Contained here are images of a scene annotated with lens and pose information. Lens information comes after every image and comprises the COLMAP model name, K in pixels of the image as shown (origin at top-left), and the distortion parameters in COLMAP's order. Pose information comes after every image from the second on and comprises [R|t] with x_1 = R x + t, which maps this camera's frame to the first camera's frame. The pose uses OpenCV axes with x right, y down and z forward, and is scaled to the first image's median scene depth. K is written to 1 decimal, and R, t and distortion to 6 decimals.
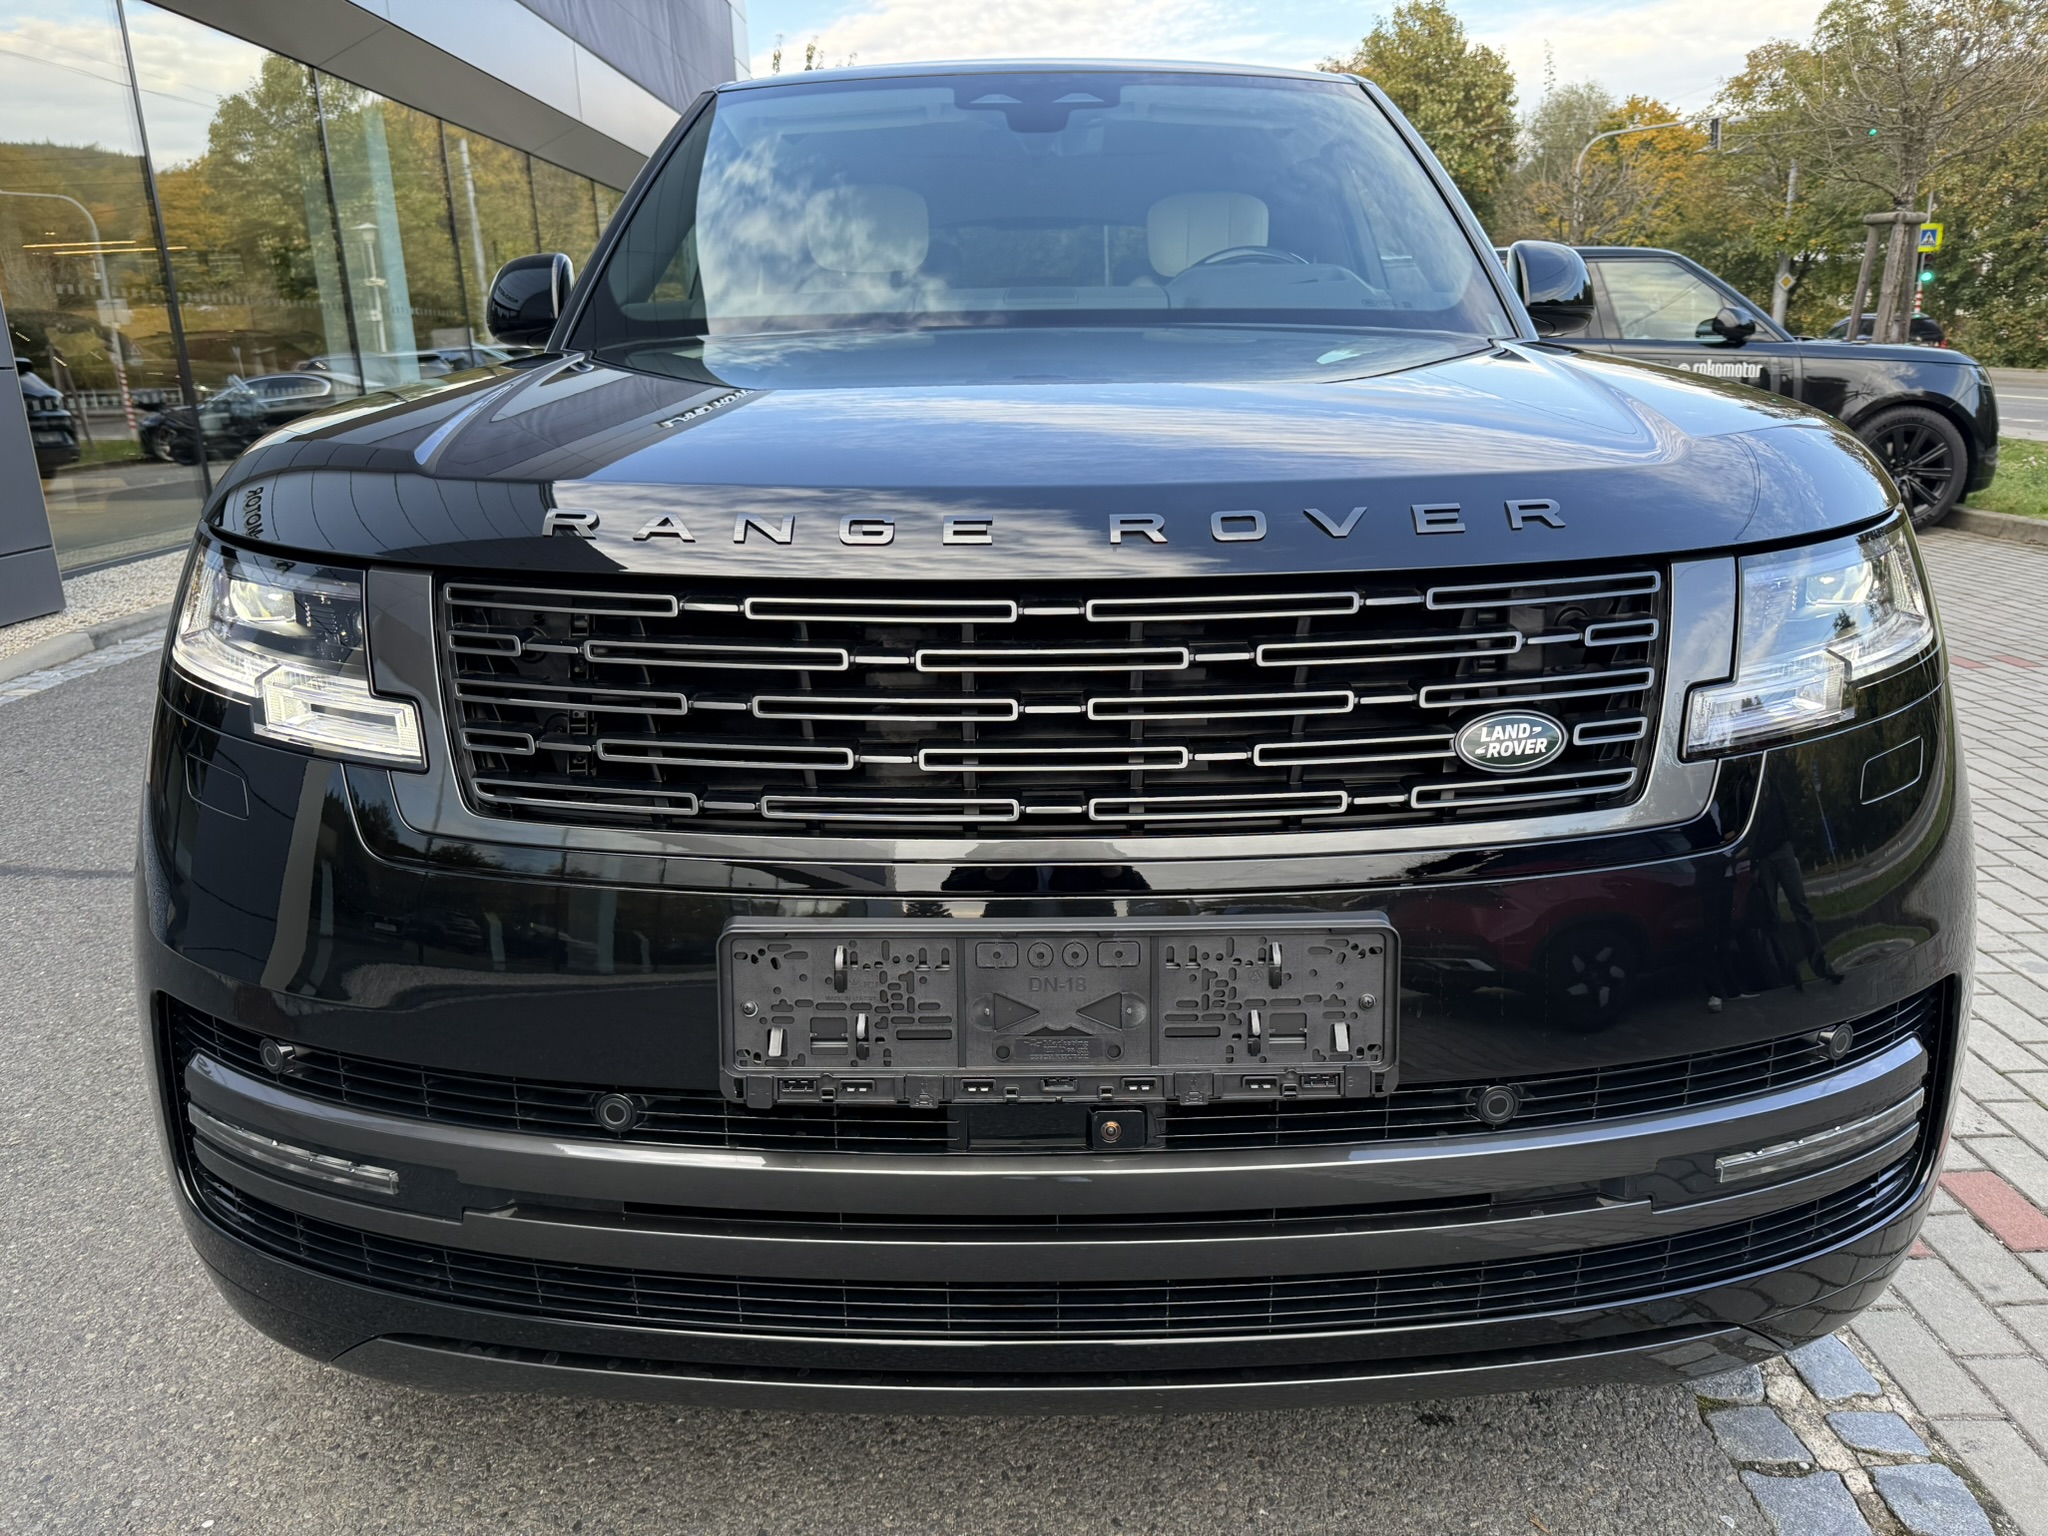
lens RADIAL K [[1435.6, 0, 1024.0], [0, 1435.6, 768.0], [0, 0, 1]] dist [0.067347, -0.104999]
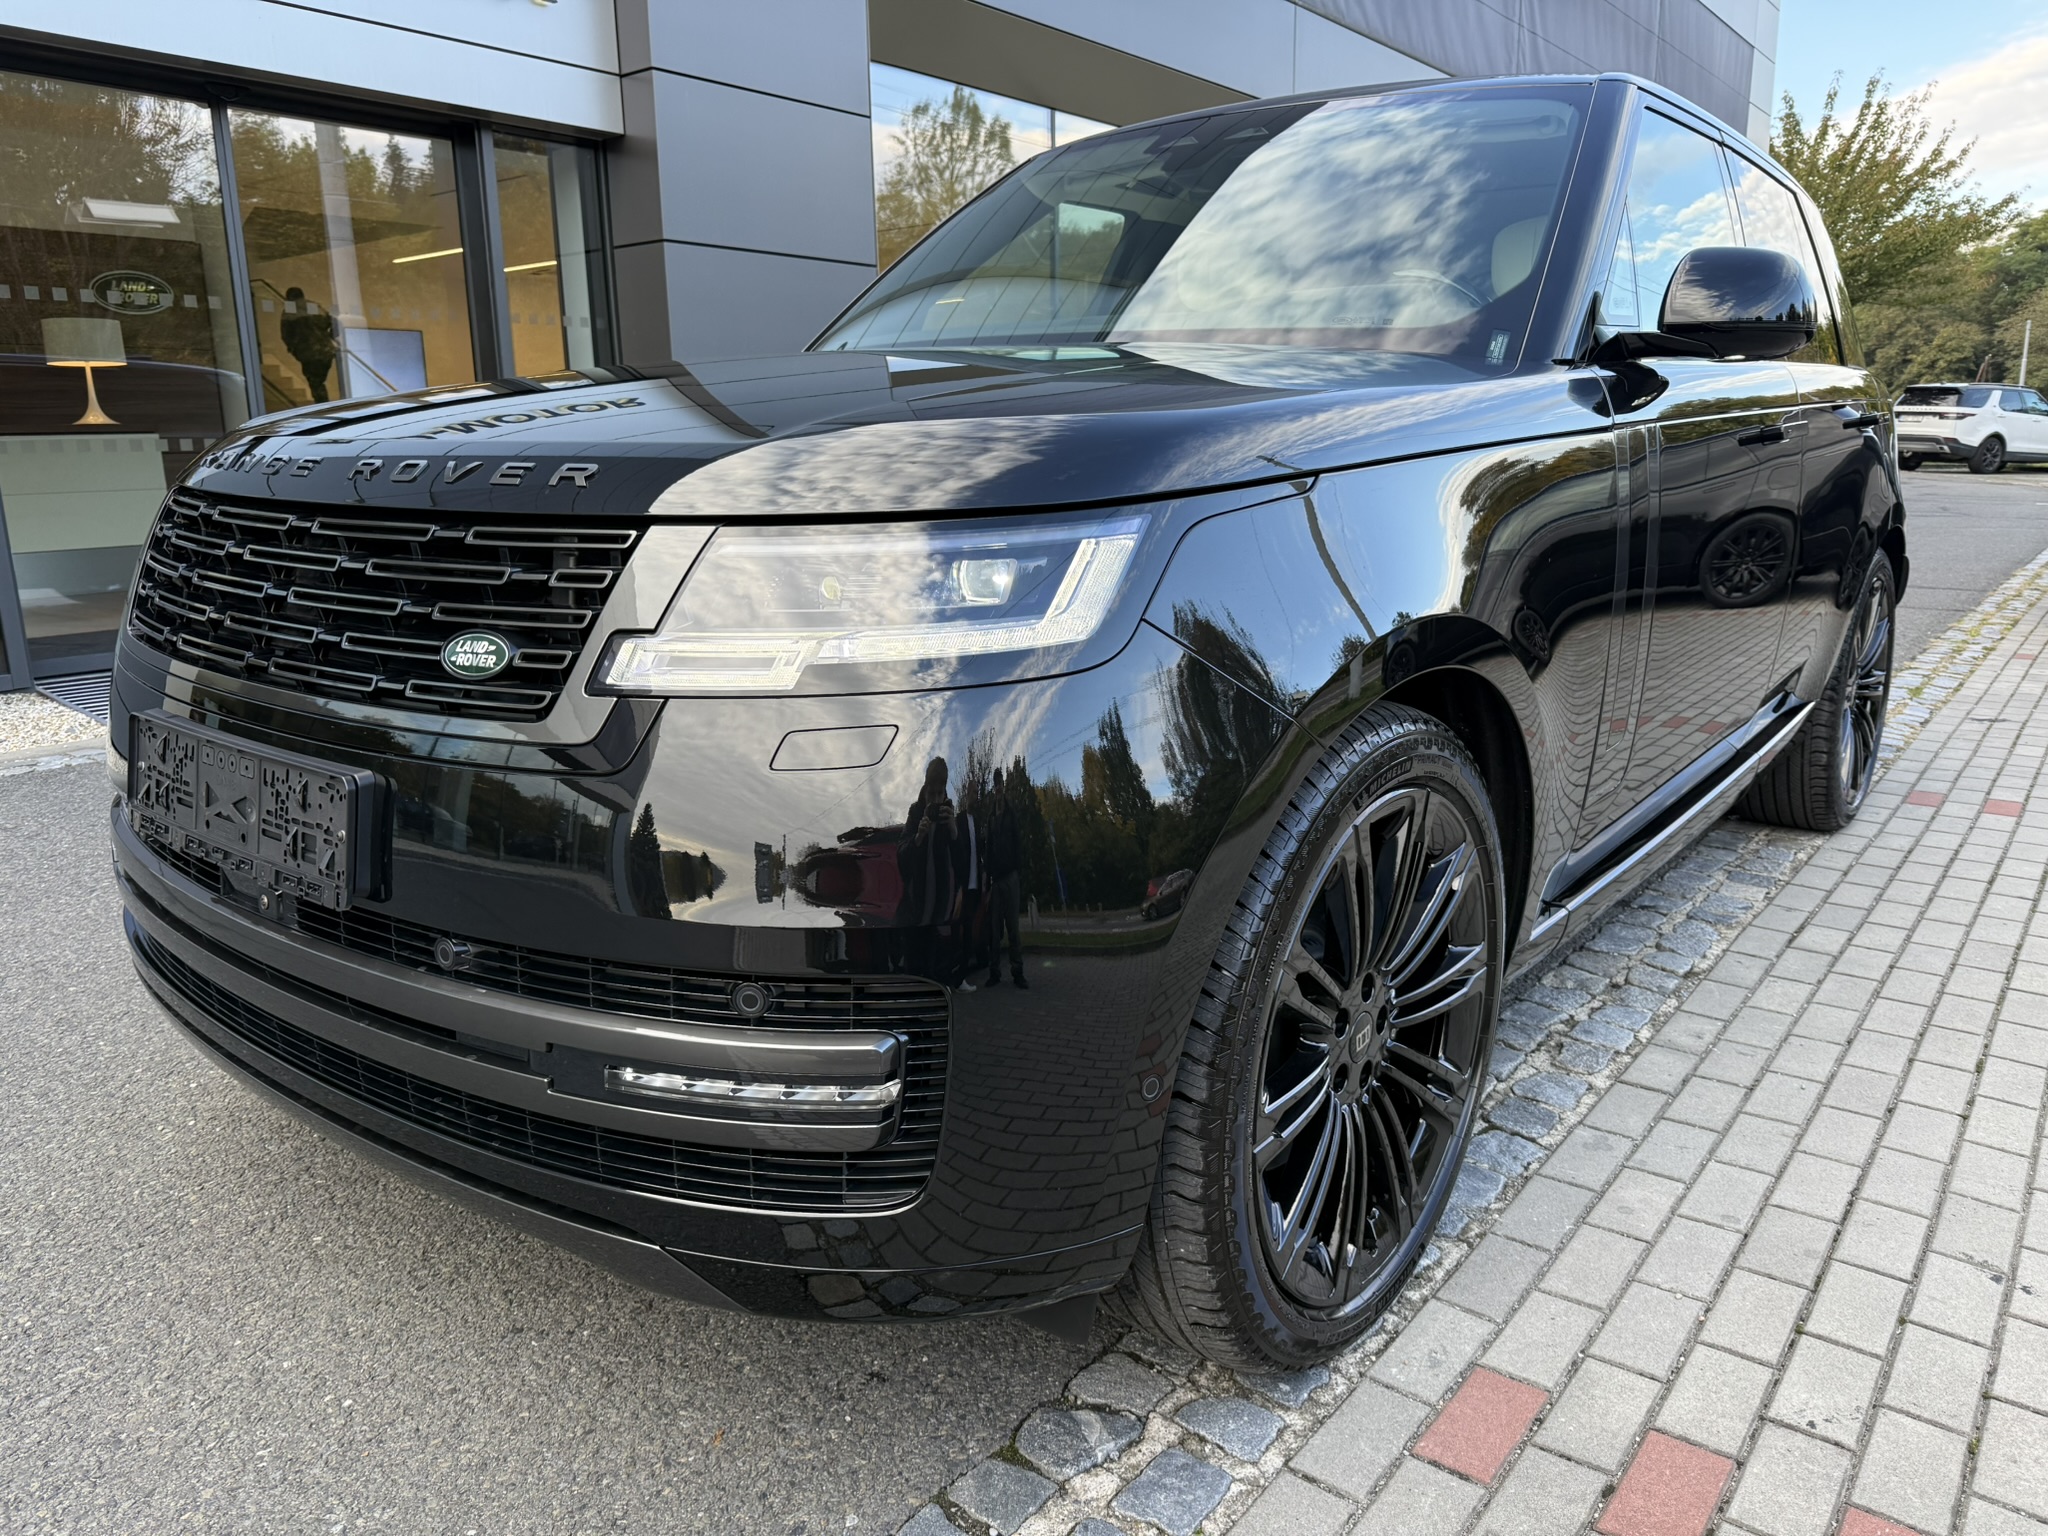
lens RADIAL K [[1435.6, 0, 1024.0], [0, 1435.6, 768.0], [0, 0, 1]] dist [0.067347, -0.104999]
pose [[0.784916, 0.157946, -0.599133, 1.421307], [-0.184585, 0.982665, 0.017232, -0.030506], [0.591469, 0.097065, 0.800464, 0.307870]]
